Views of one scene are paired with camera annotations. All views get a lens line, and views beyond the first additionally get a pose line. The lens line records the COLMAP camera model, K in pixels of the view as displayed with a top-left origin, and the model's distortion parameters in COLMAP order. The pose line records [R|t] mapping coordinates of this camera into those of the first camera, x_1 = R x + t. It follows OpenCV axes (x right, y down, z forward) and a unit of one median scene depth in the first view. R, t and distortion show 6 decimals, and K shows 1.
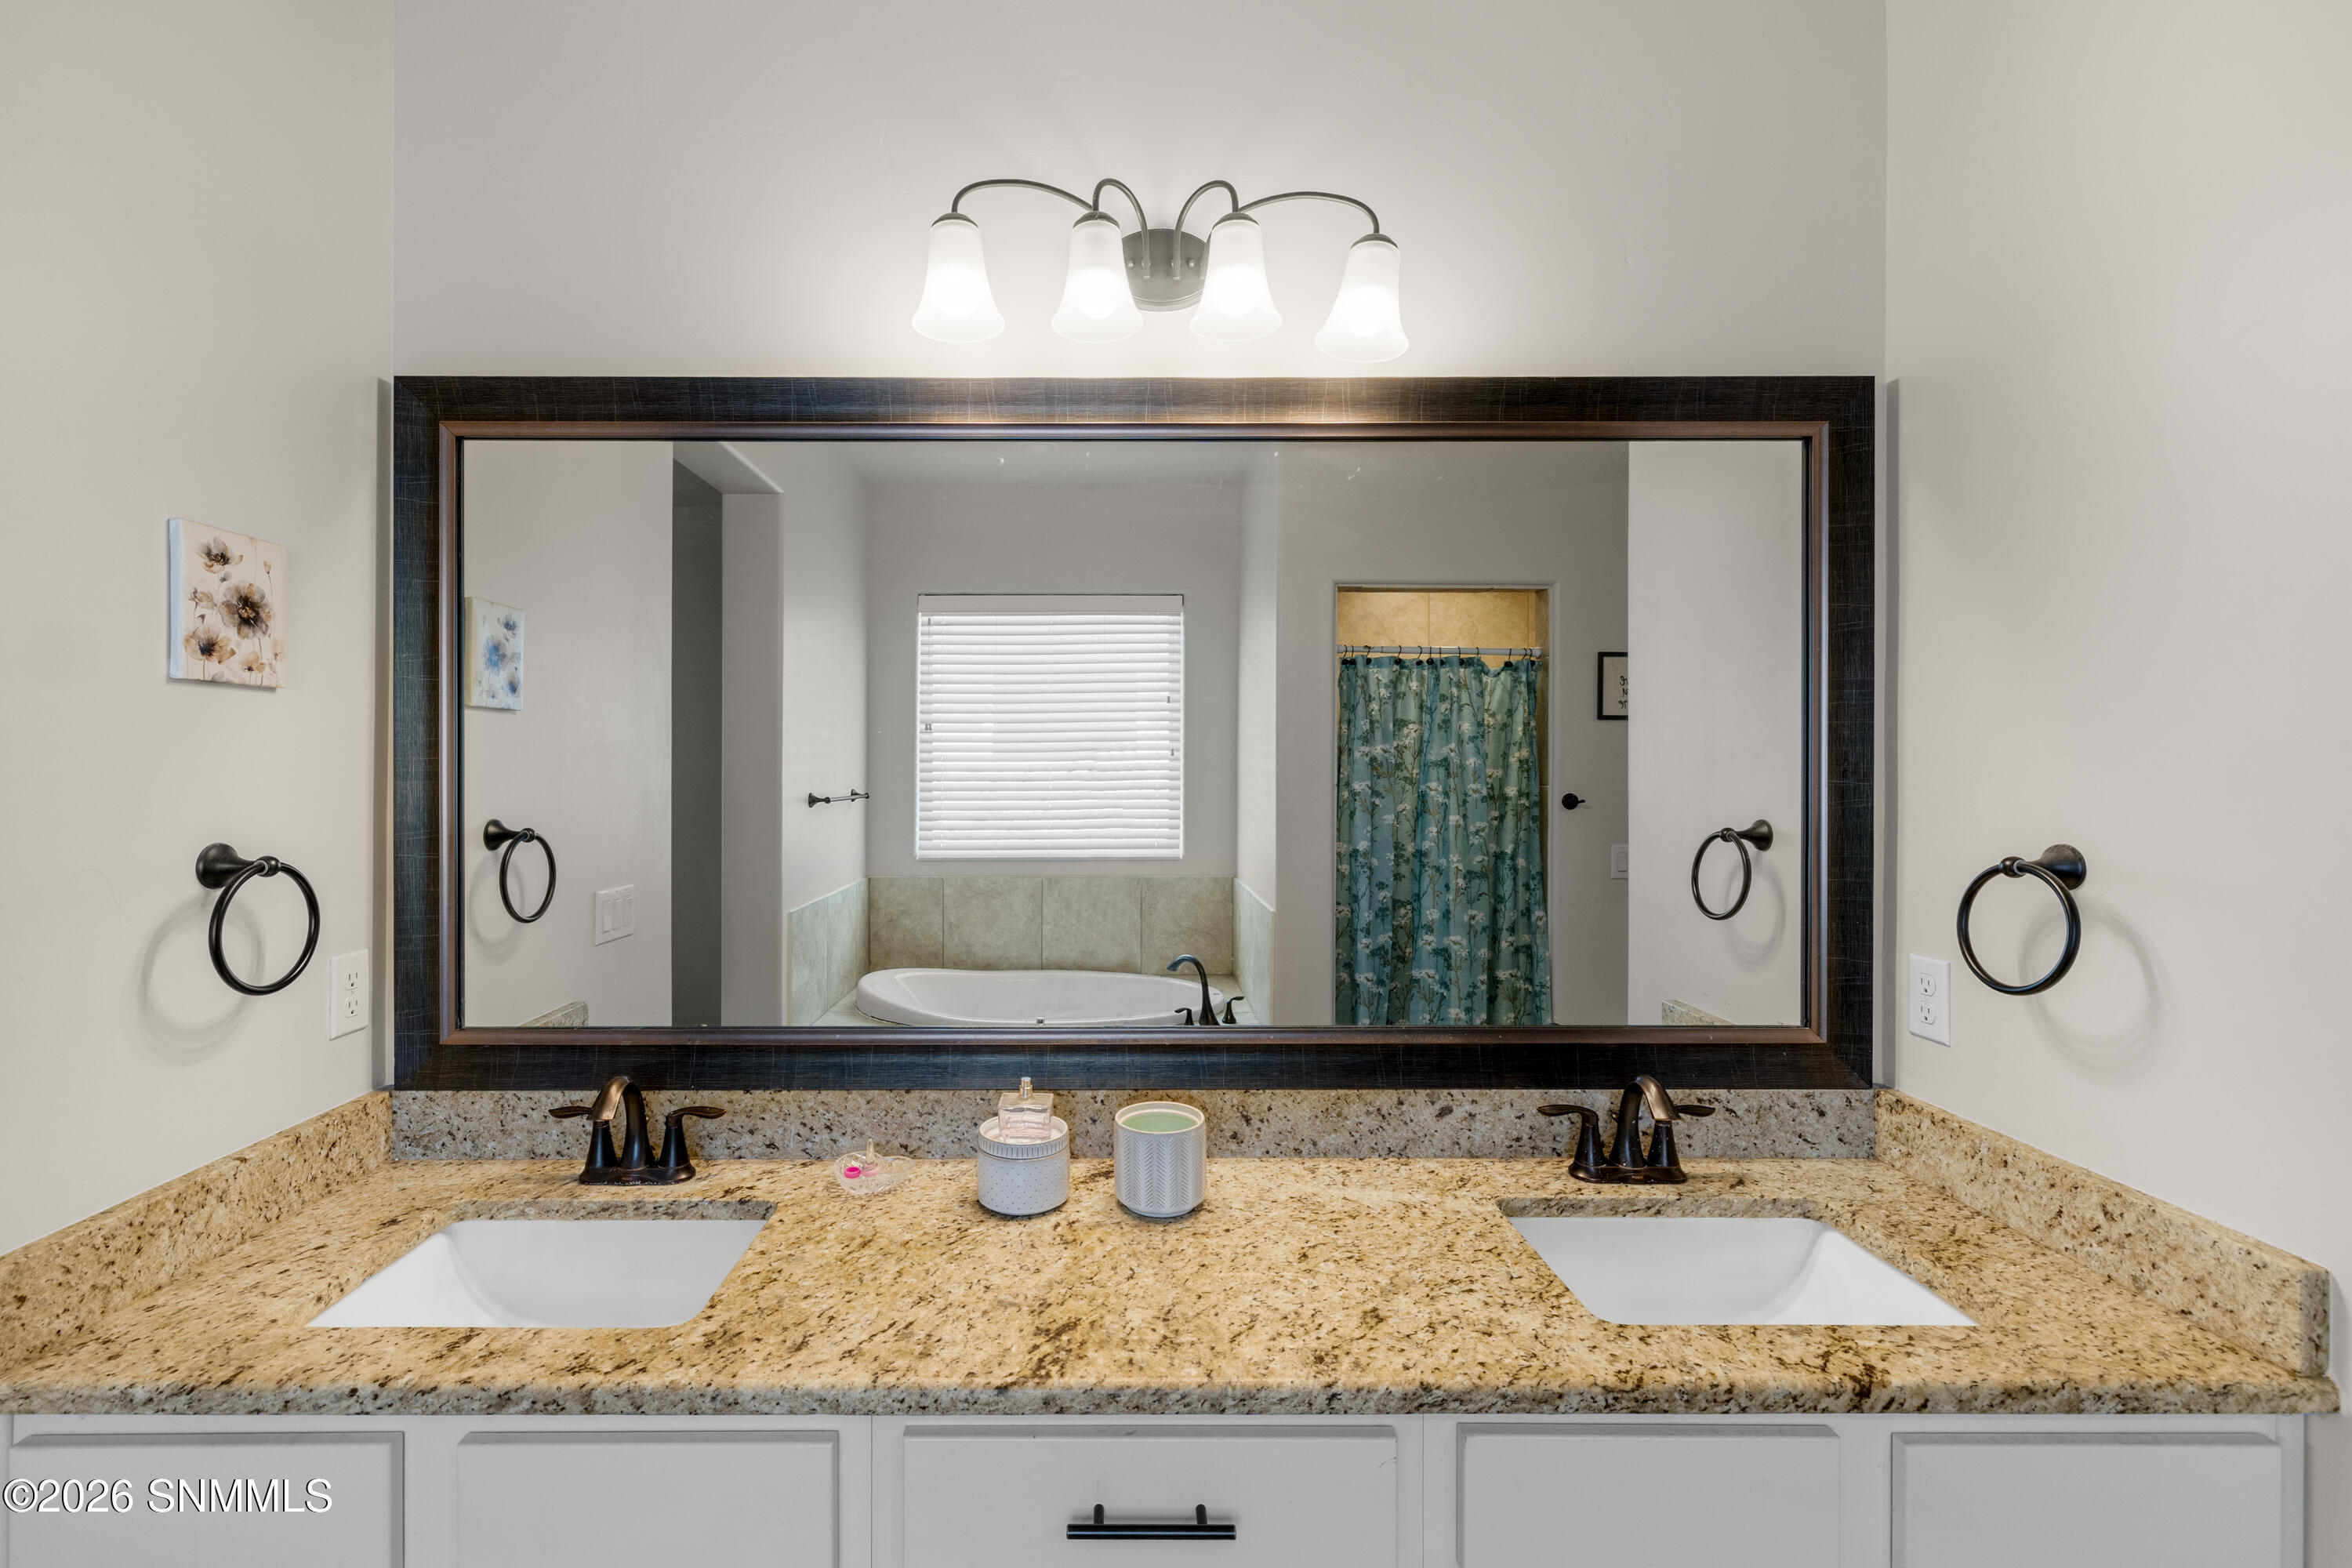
lens RADIAL K [[1023.7, 0, 1159.1], [0, 1023.7, 764.8], [0, 0, 1]] dist [0.001752, -0.000355]
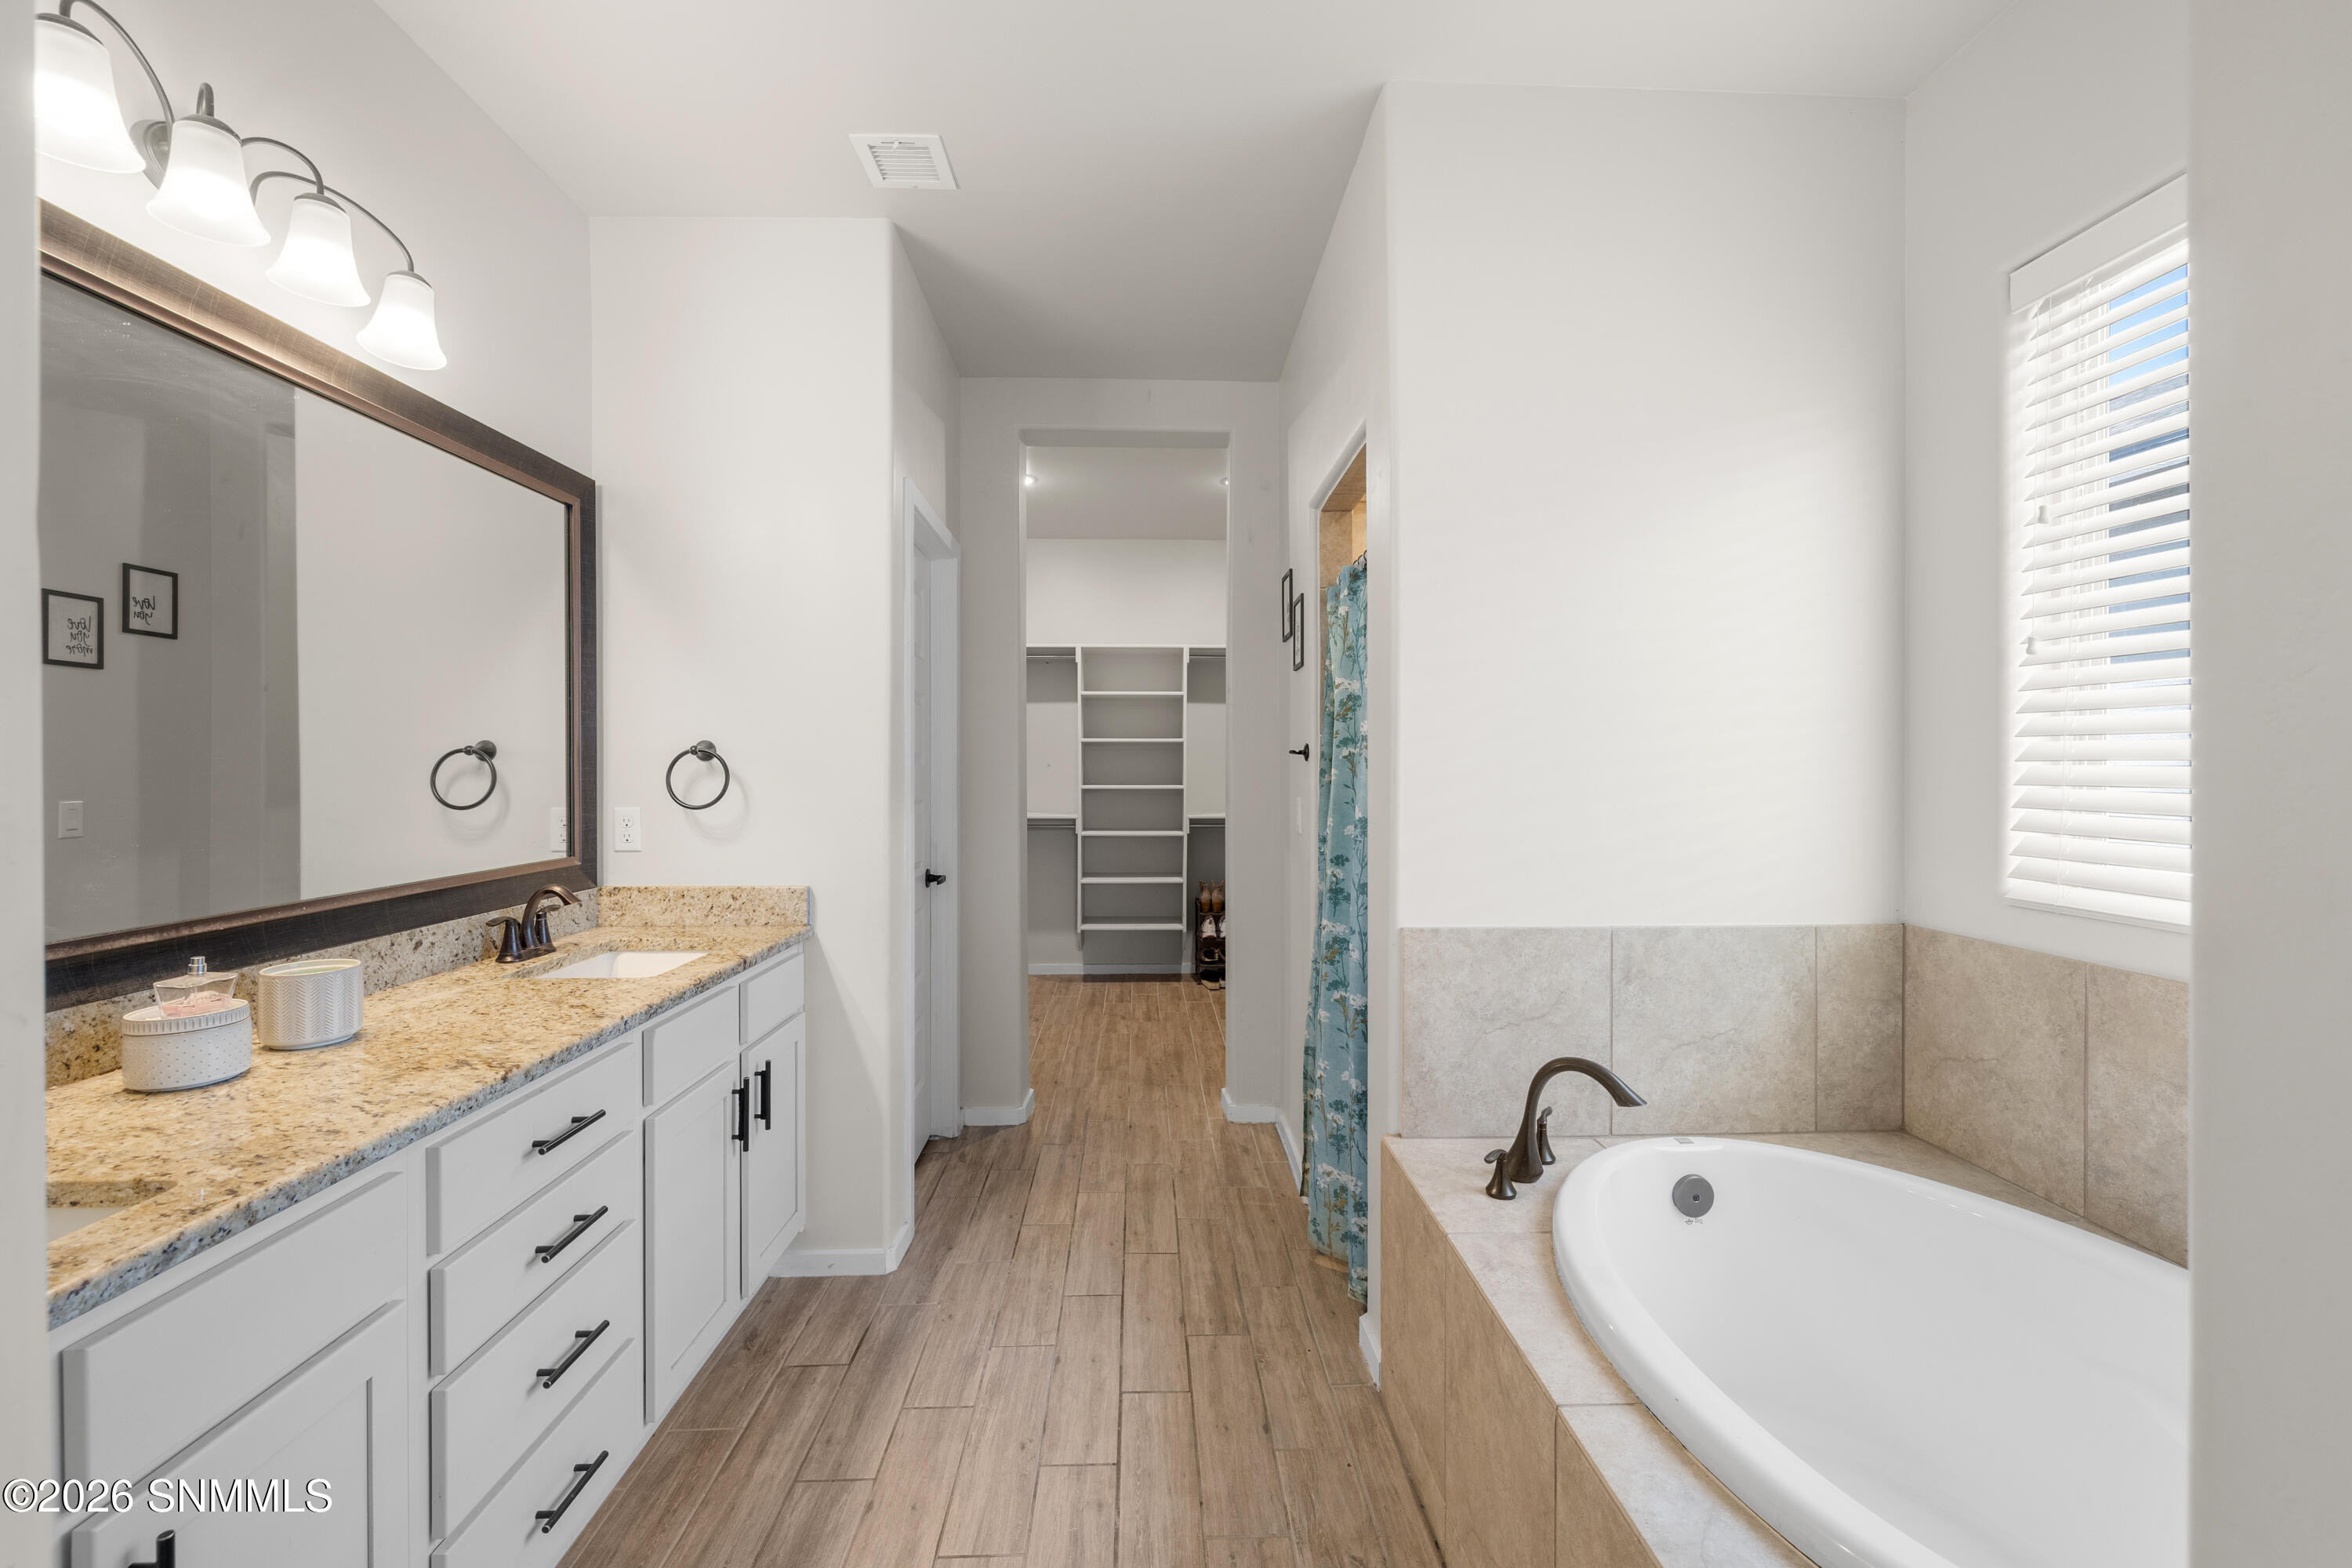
lens RADIAL K [[1023.7, 0, 1168.4], [0, 1023.7, 772.4], [0, 0, 1]] dist [0.001752, -0.000355]
pose [[-0.022792, -0.005652, 0.999724, -1.165950], [0.005231, 0.999970, 0.005773, 0.123352], [-0.999727, 0.005362, -0.022761, 0.063969]]
